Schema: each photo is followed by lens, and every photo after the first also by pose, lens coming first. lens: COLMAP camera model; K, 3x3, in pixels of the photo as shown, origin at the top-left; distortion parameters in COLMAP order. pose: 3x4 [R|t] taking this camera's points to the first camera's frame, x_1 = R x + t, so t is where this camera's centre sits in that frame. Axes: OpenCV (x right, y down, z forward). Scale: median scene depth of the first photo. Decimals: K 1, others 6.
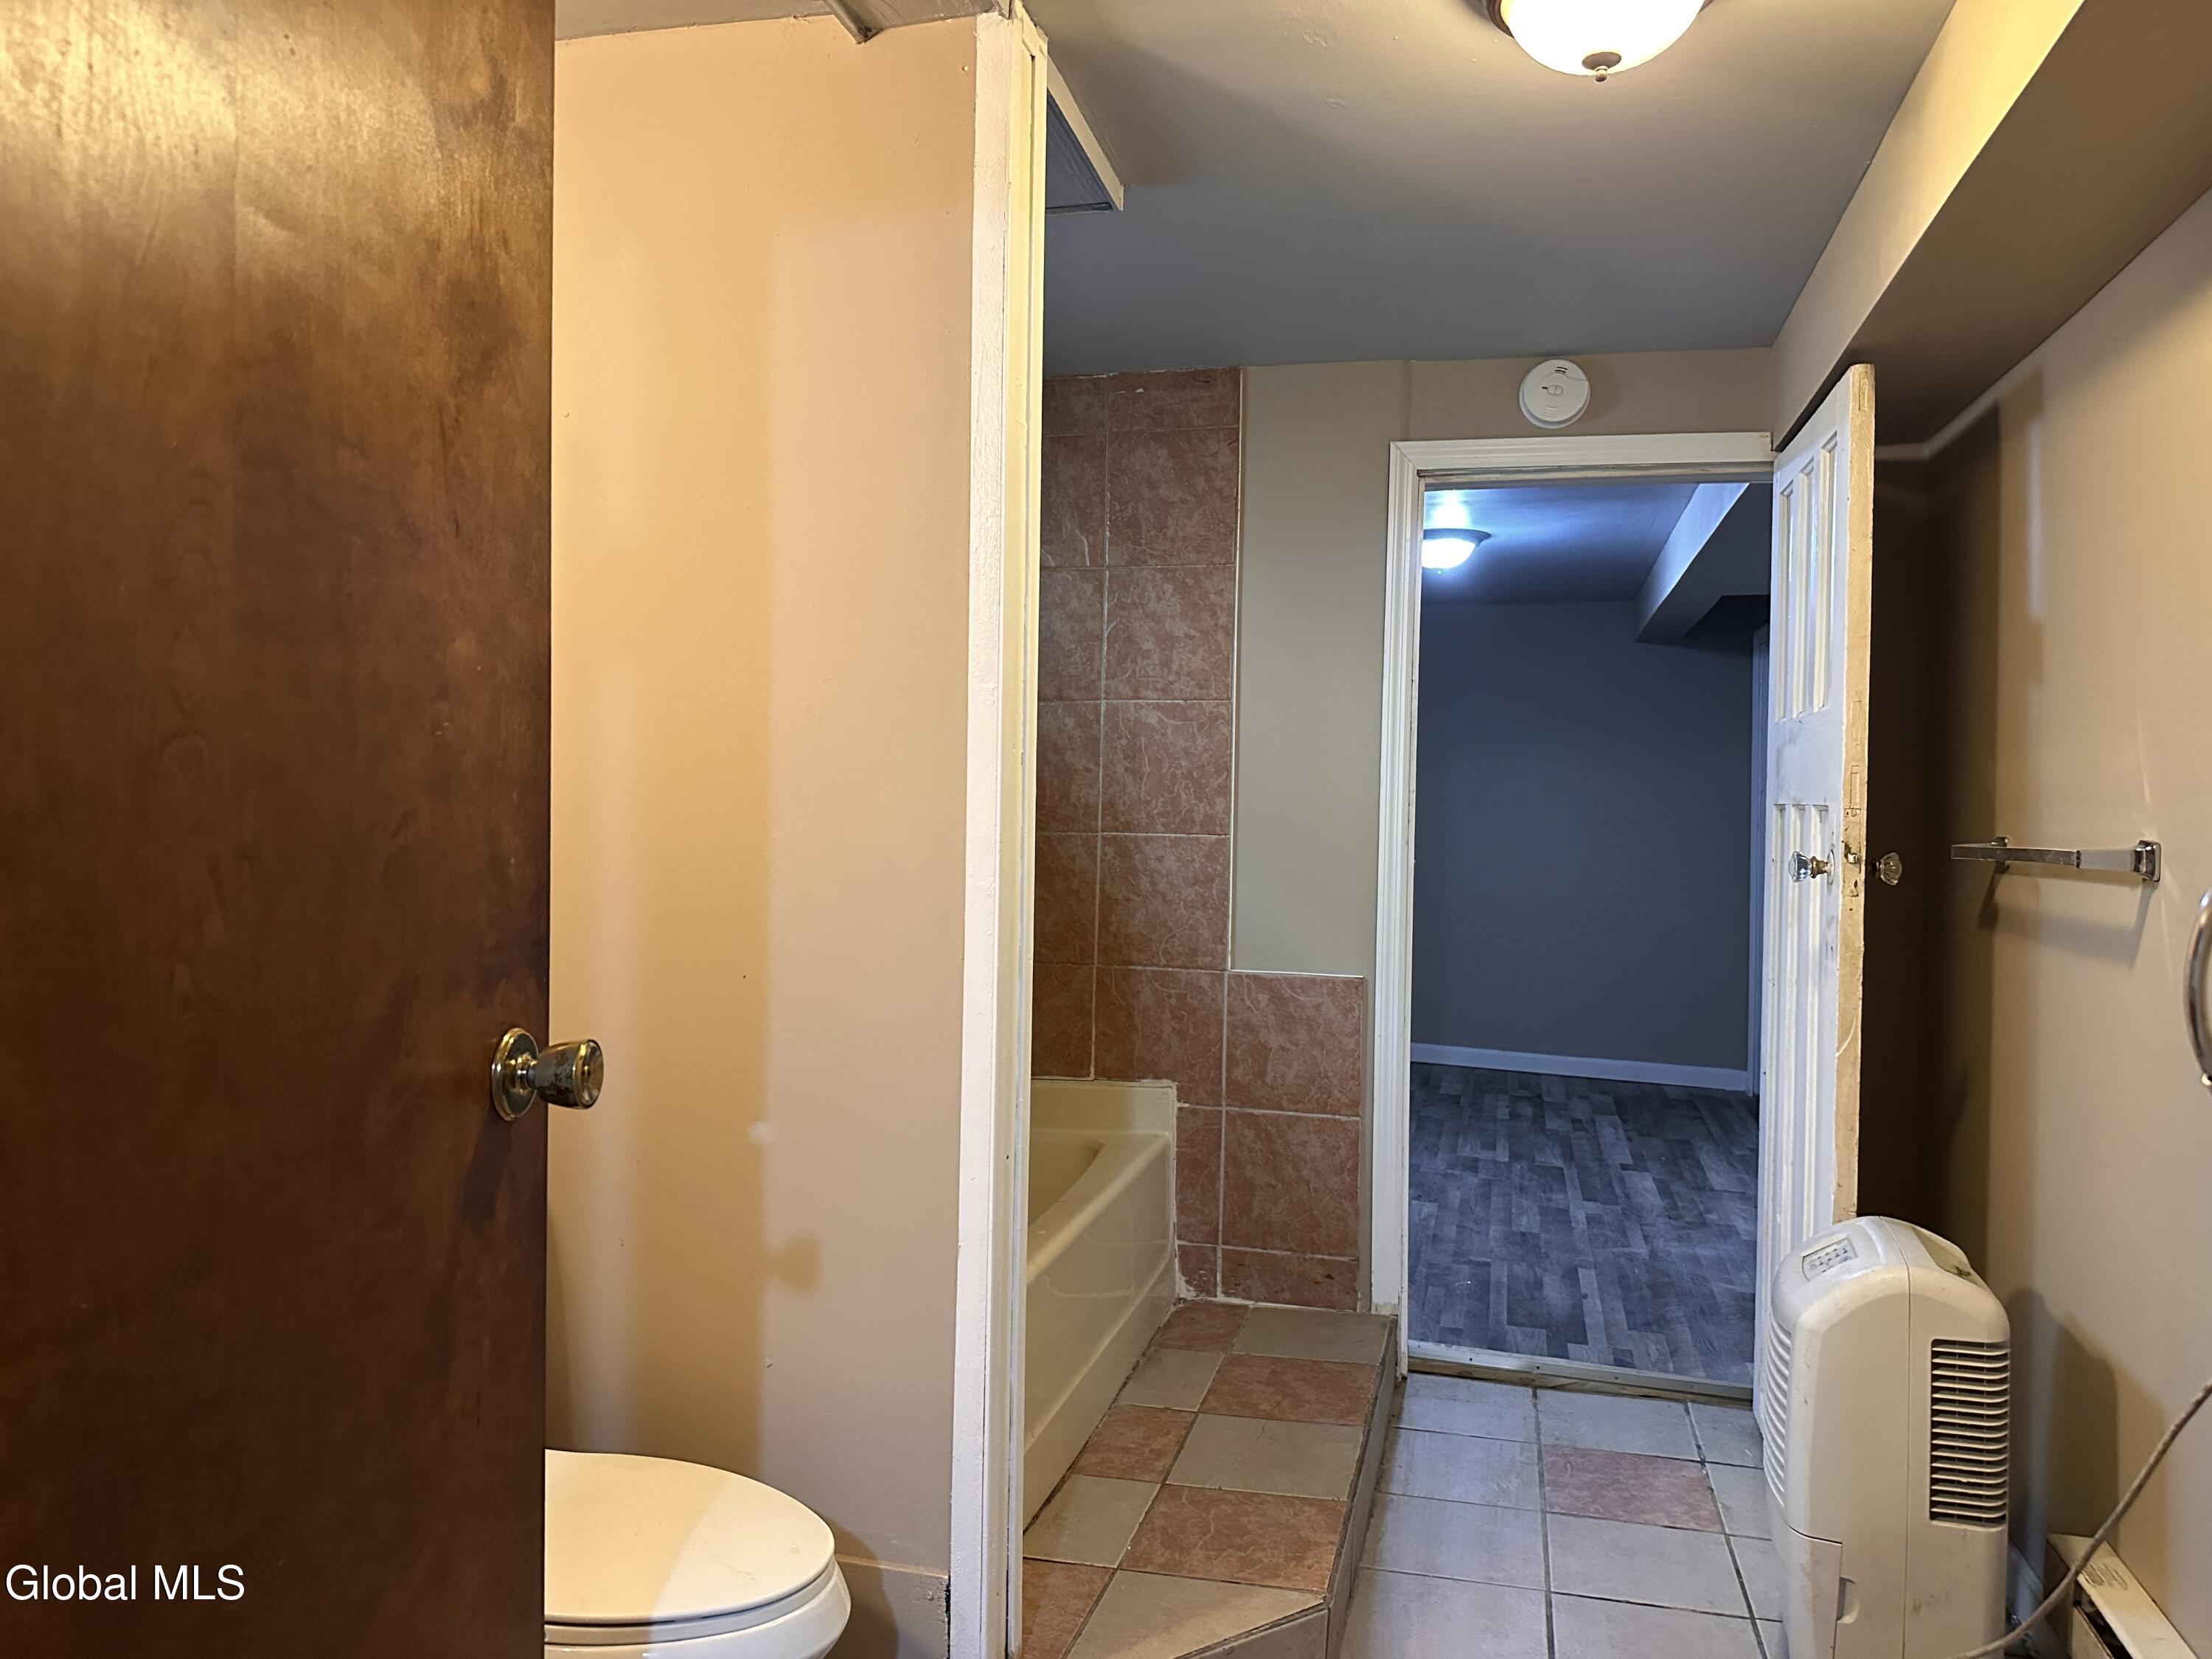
lens RADIAL K [[1553.4, 0, 1096.9], [0, 1553.4, 824.7], [0, 0, 1]] dist [0.069750, -0.074205]
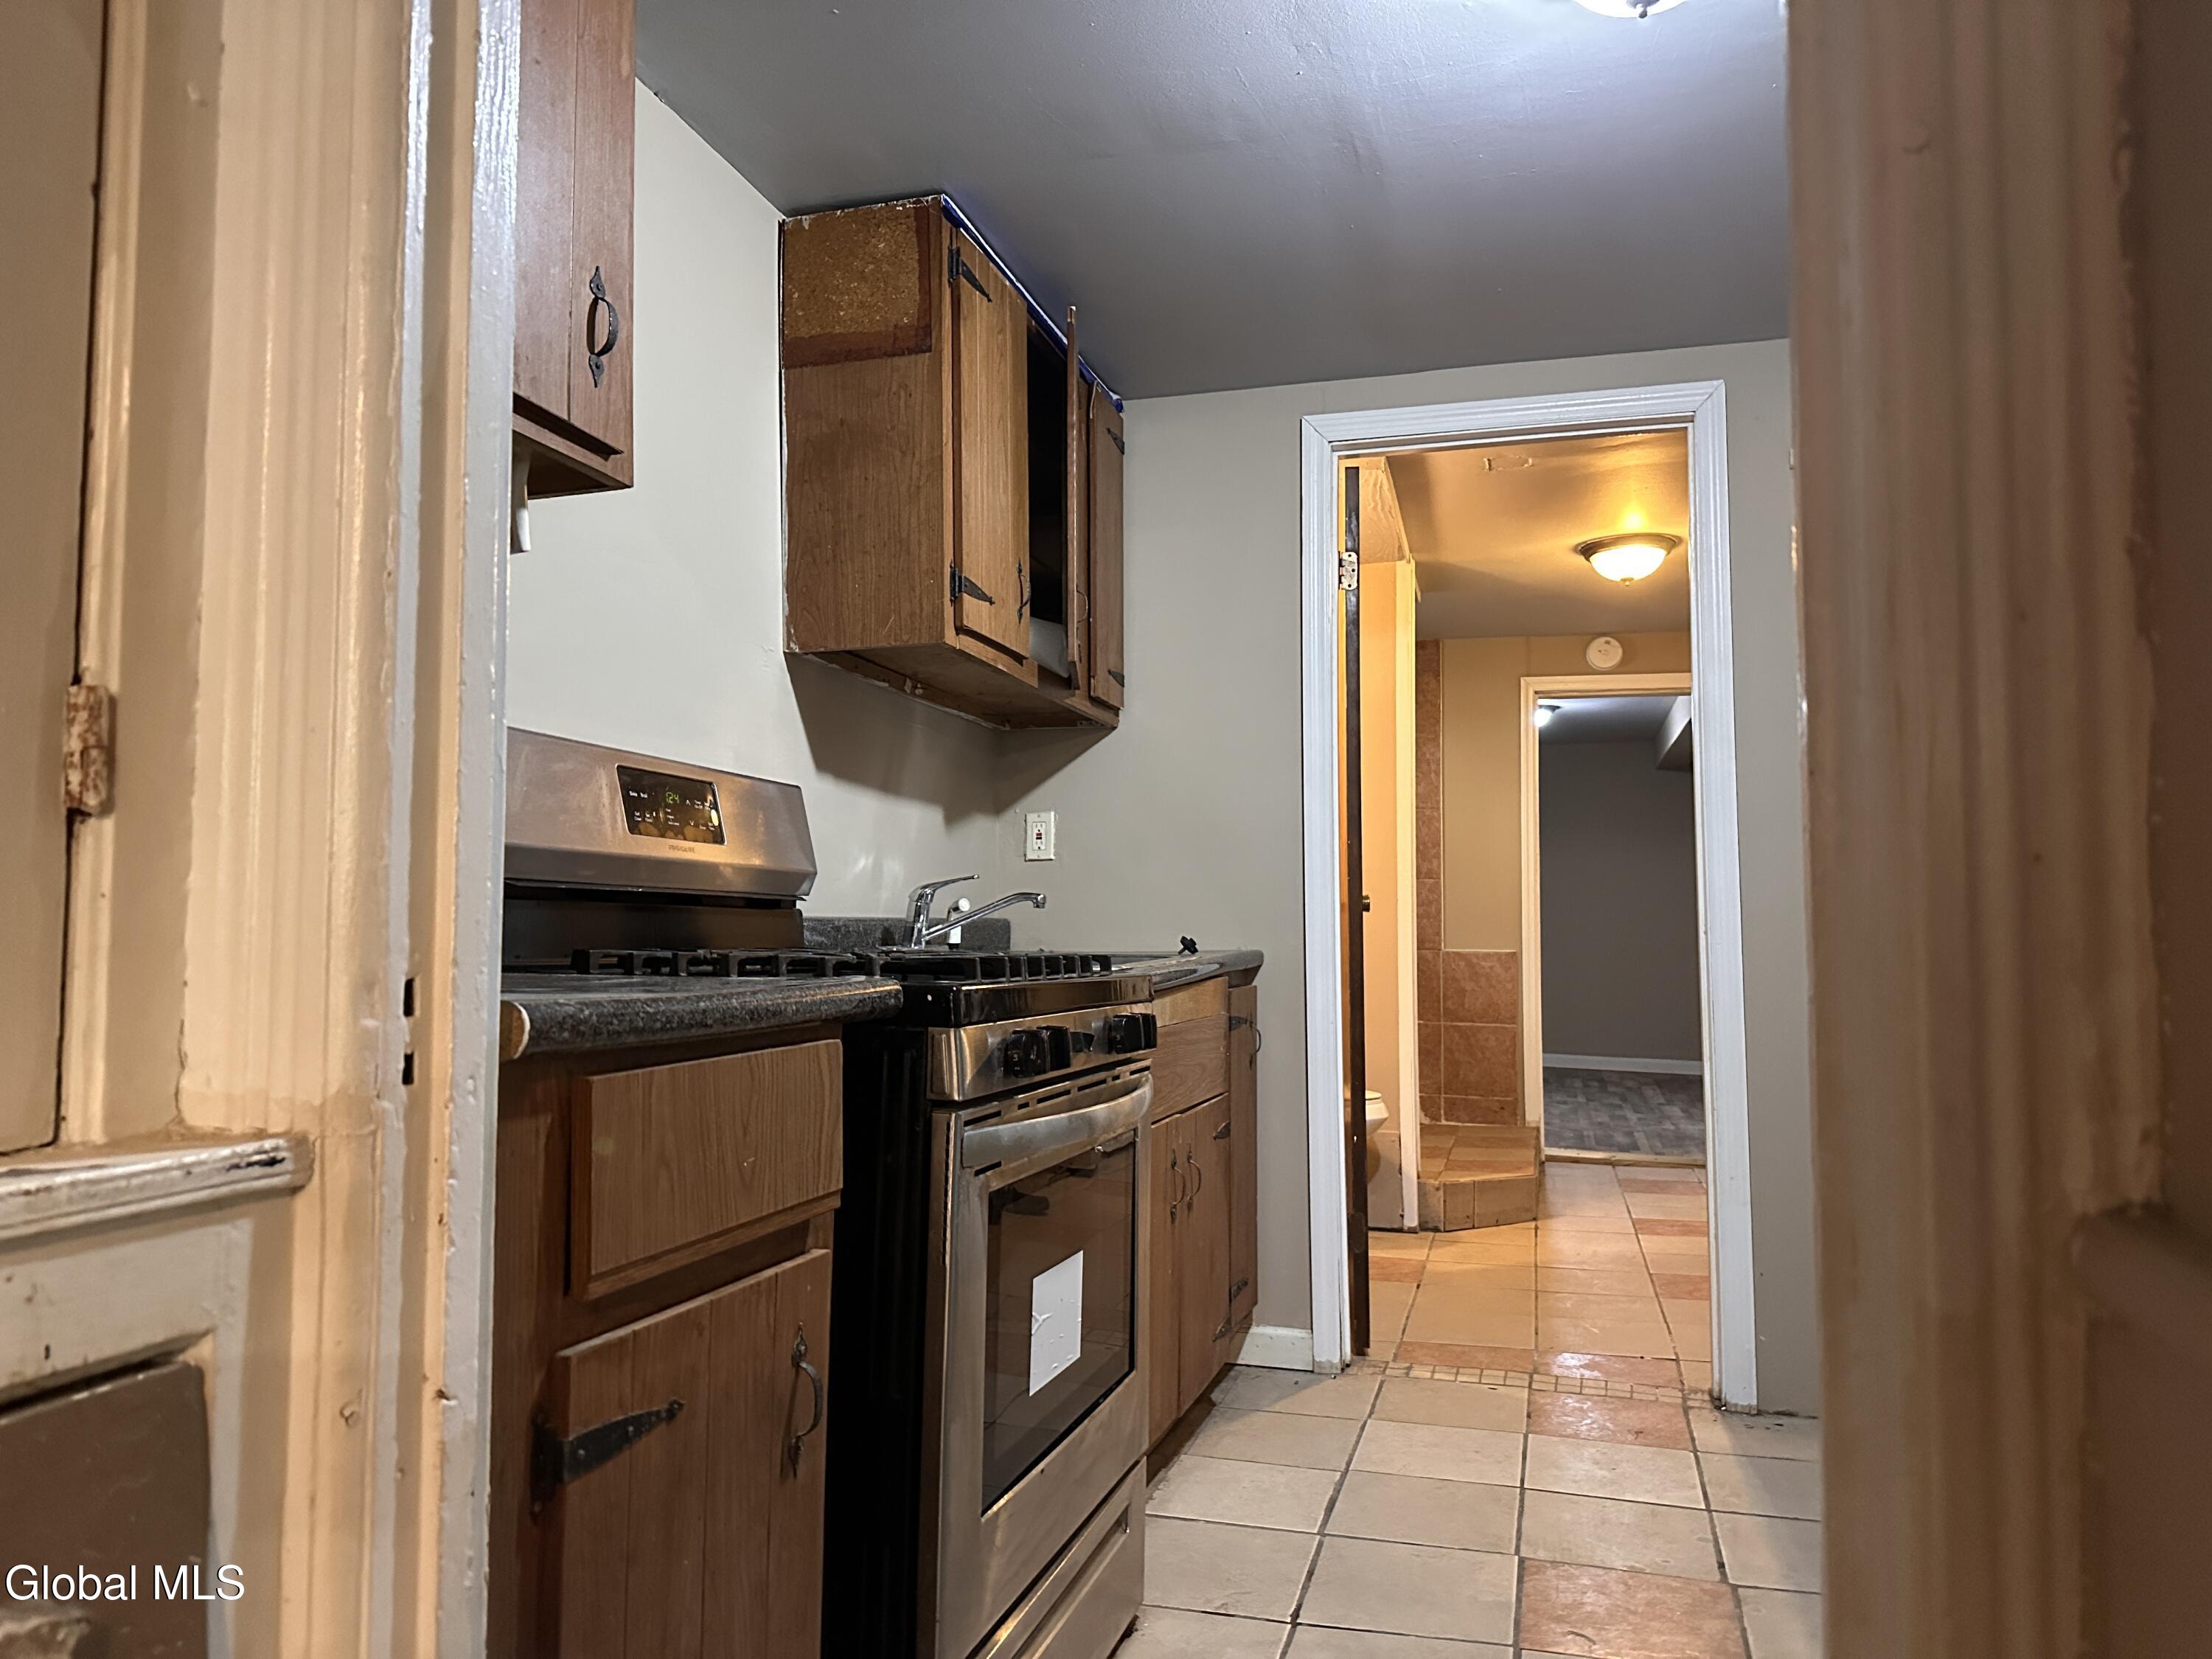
lens RADIAL K [[1551.3, 0, 1087.9], [0, 1551.3, 830.3], [0, 0, 1]] dist [0.078258, -0.087138]
pose [[0.999626, -0.013085, -0.024017, -0.302032], [0.011234, 0.997071, -0.075647, 0.086633], [0.024936, 0.075349, 0.996845, -0.926320]]
